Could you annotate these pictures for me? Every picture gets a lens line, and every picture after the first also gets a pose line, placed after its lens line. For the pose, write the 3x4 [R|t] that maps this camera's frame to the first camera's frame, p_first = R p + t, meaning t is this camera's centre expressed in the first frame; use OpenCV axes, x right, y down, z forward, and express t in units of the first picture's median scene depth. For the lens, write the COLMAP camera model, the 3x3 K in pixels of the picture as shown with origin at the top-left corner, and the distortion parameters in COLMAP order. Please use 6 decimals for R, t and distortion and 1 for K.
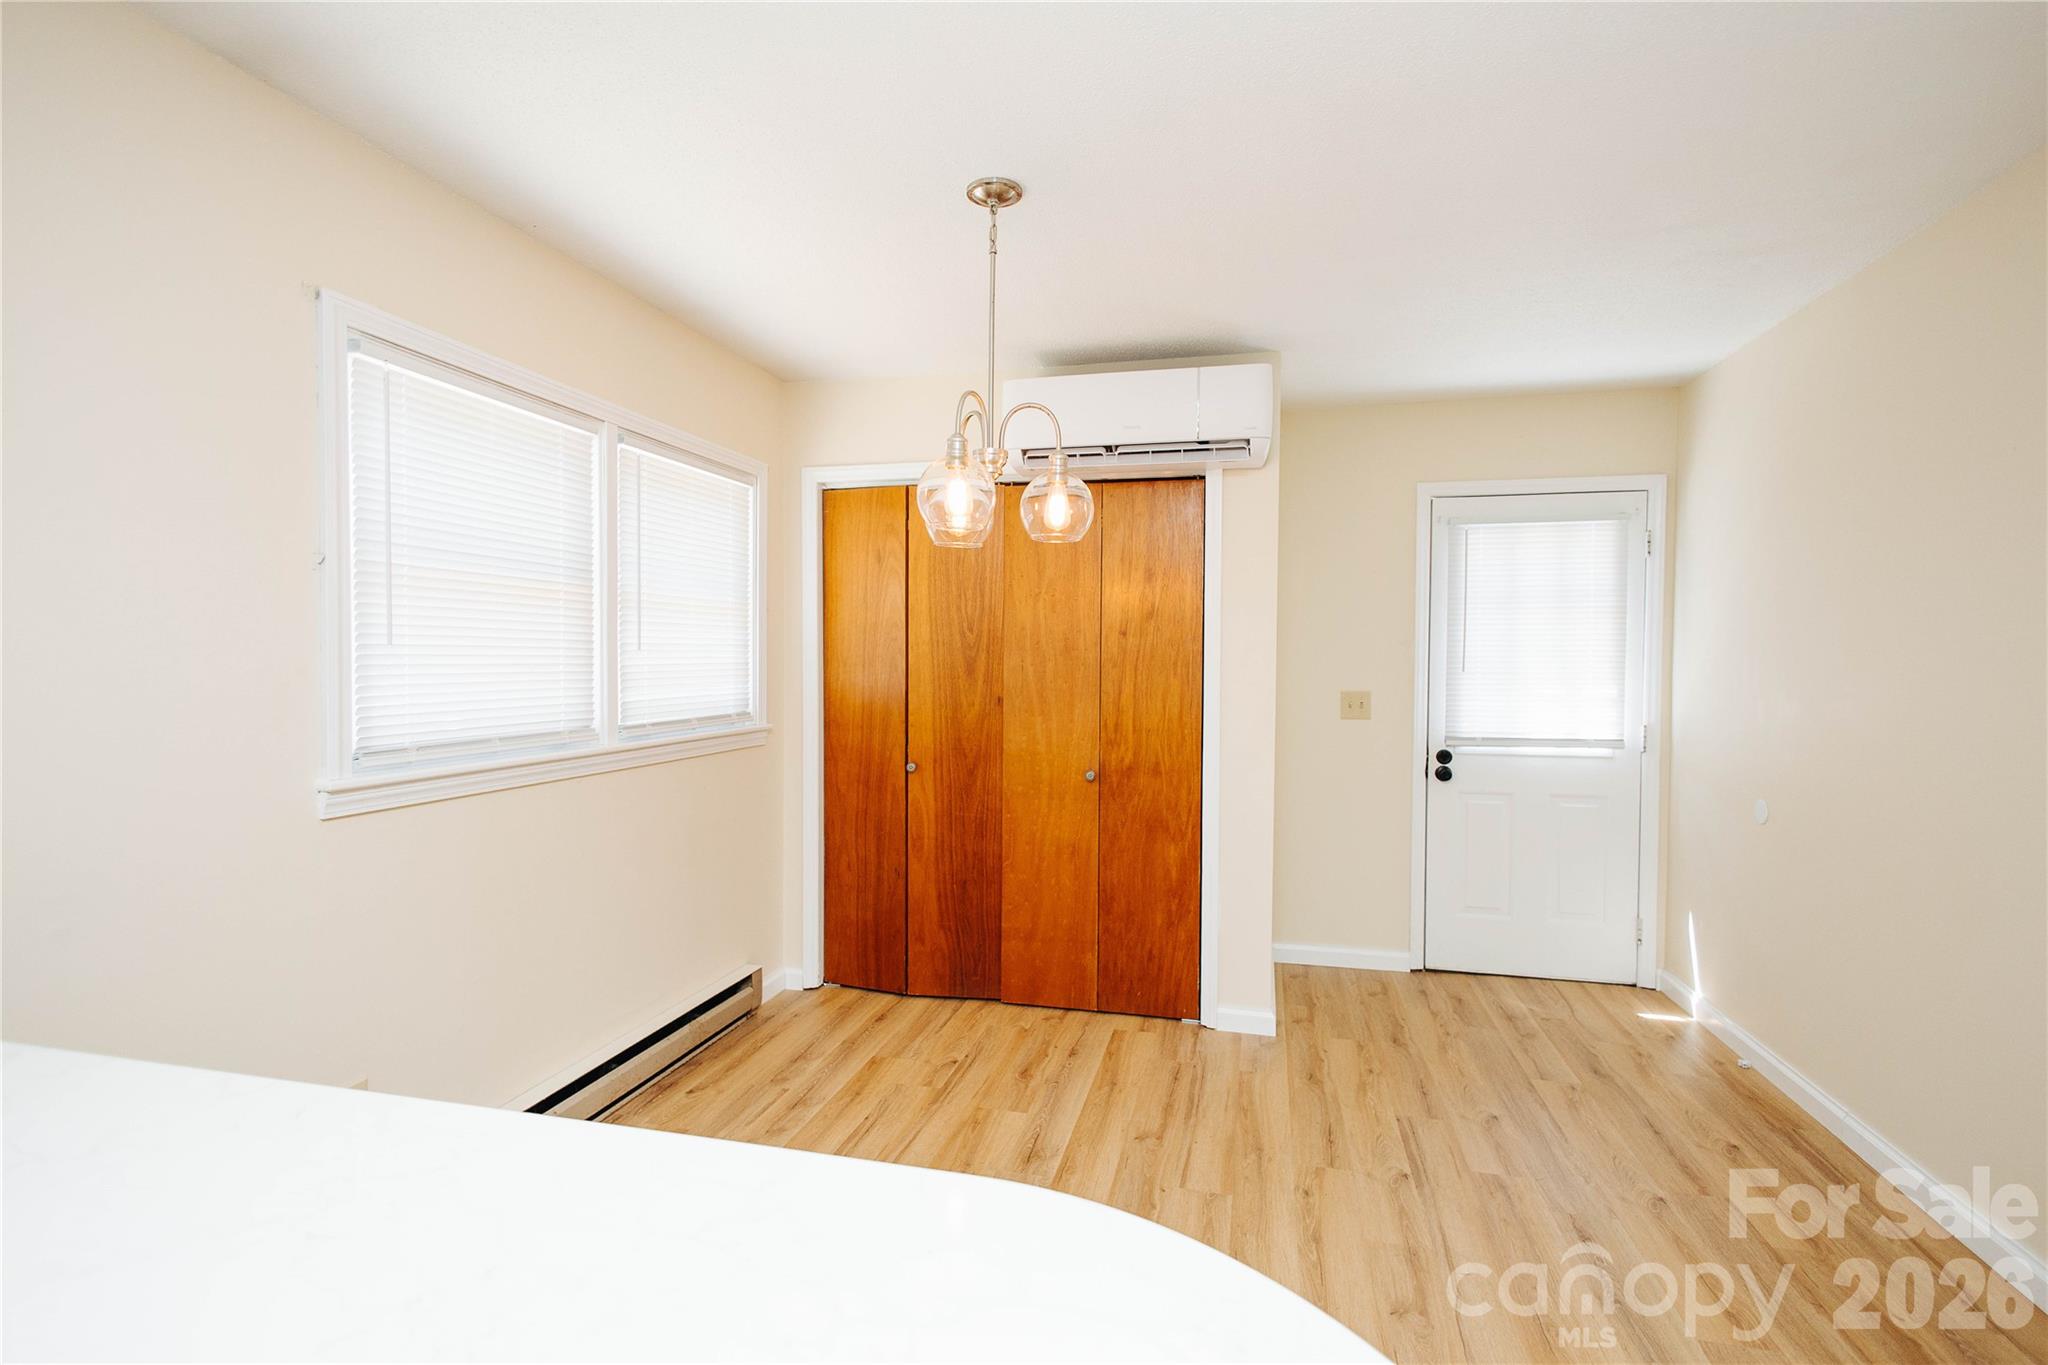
lens RADIAL K [[987.8, 0, 1026.6], [0, 987.8, 685.8], [0, 0, 1]] dist [0.017131, -0.003467]
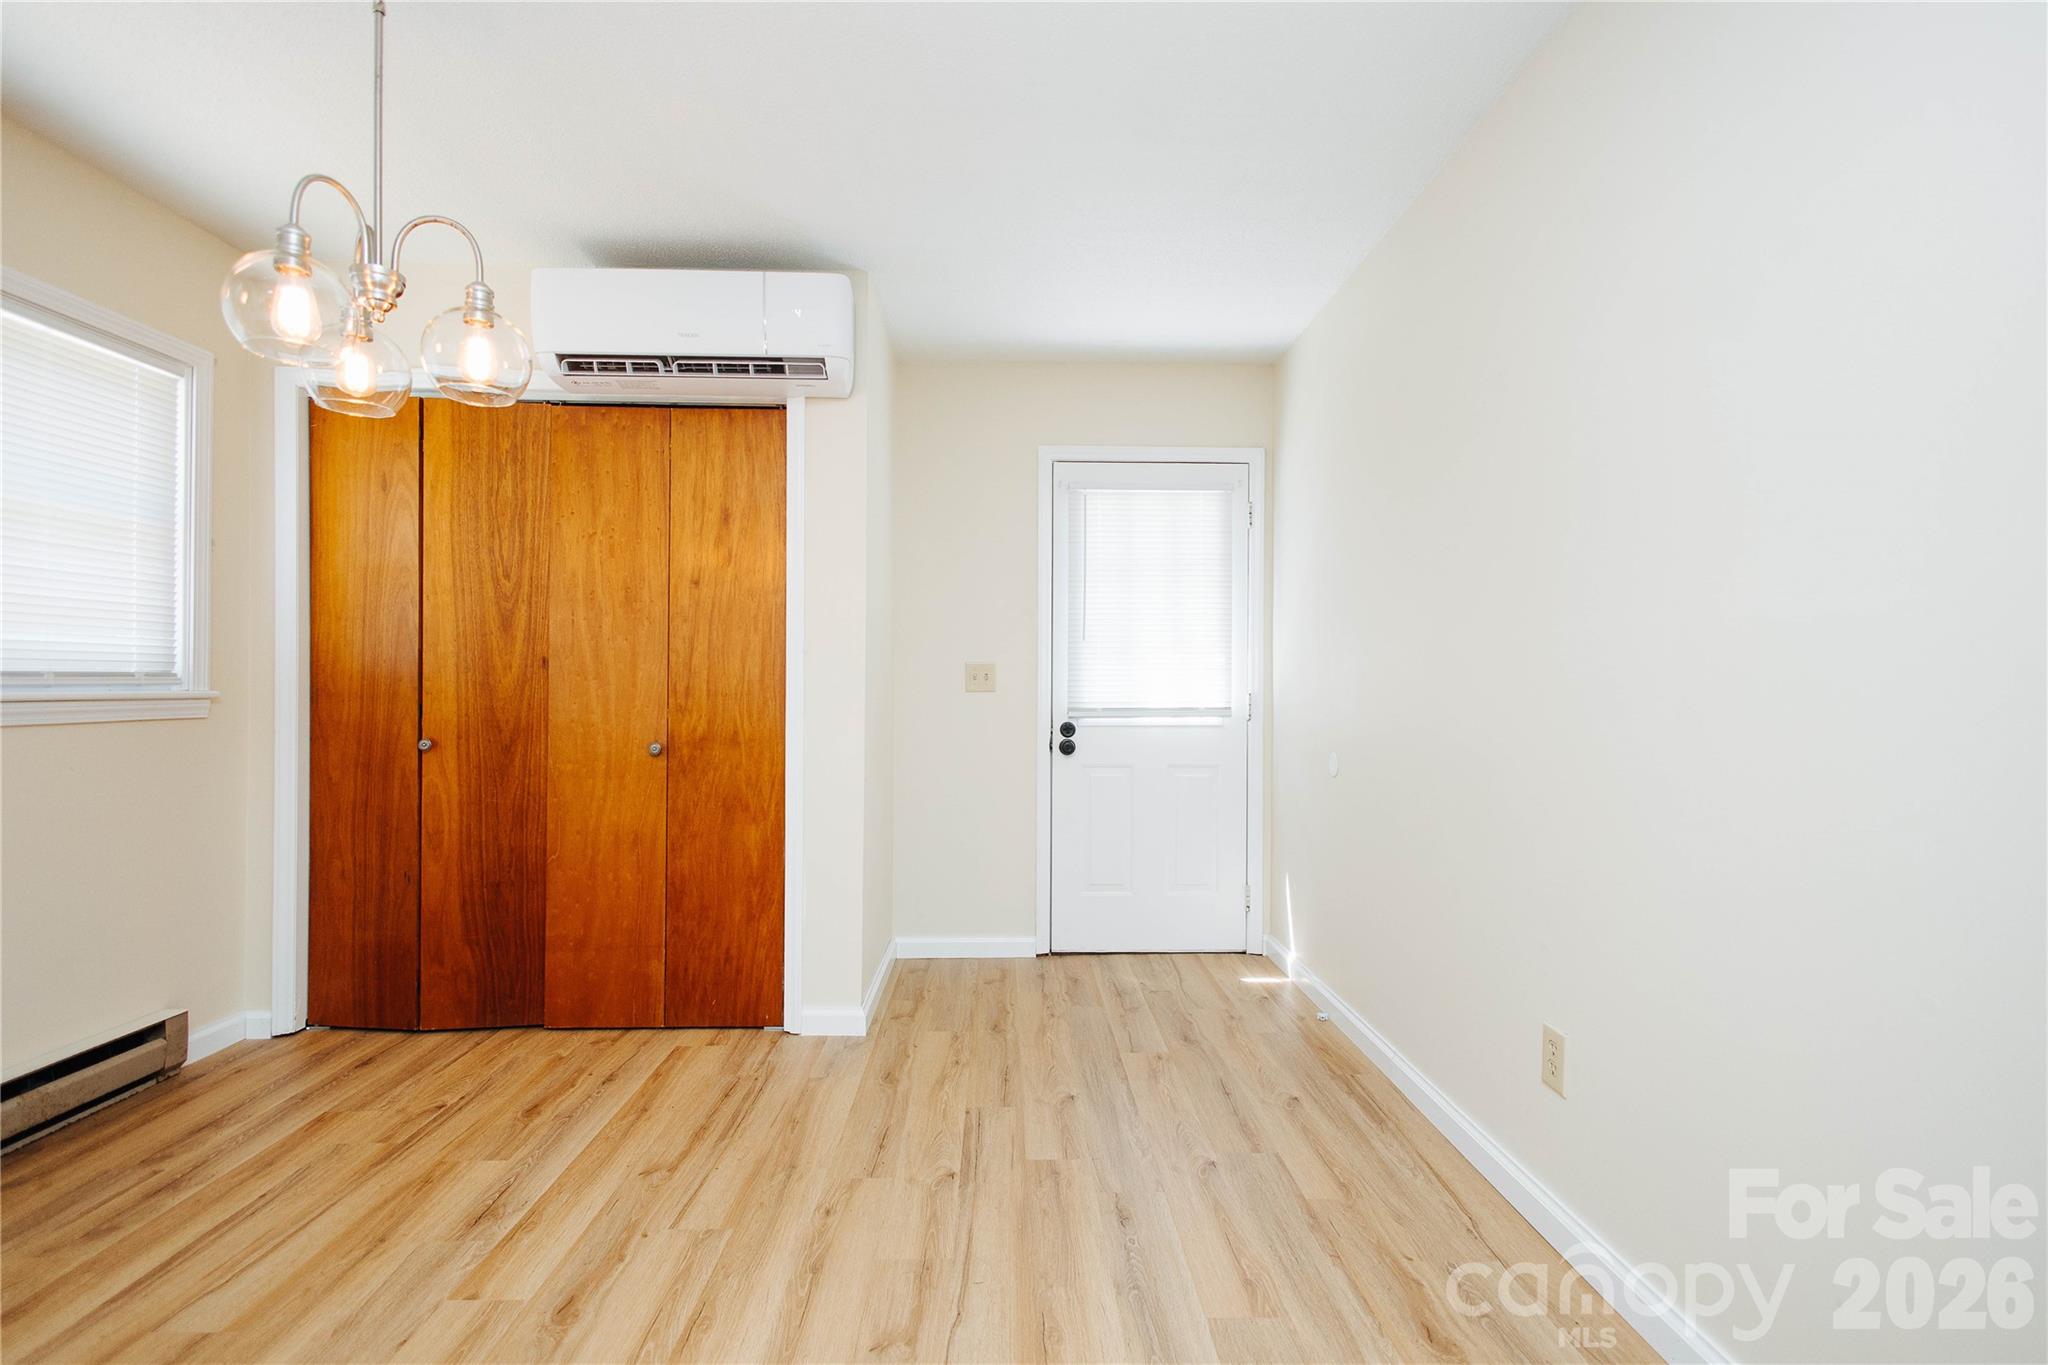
lens RADIAL K [[987.8, 0, 1023.9], [0, 987.8, 682.4], [0, 0, 1]] dist [0.017131, -0.003467]
pose [[0.965721, 0.000023, 0.259581, 0.149320], [0.008092, 0.999511, -0.030193, 0.062111], [-0.259455, 0.031259, 0.965249, 0.093300]]
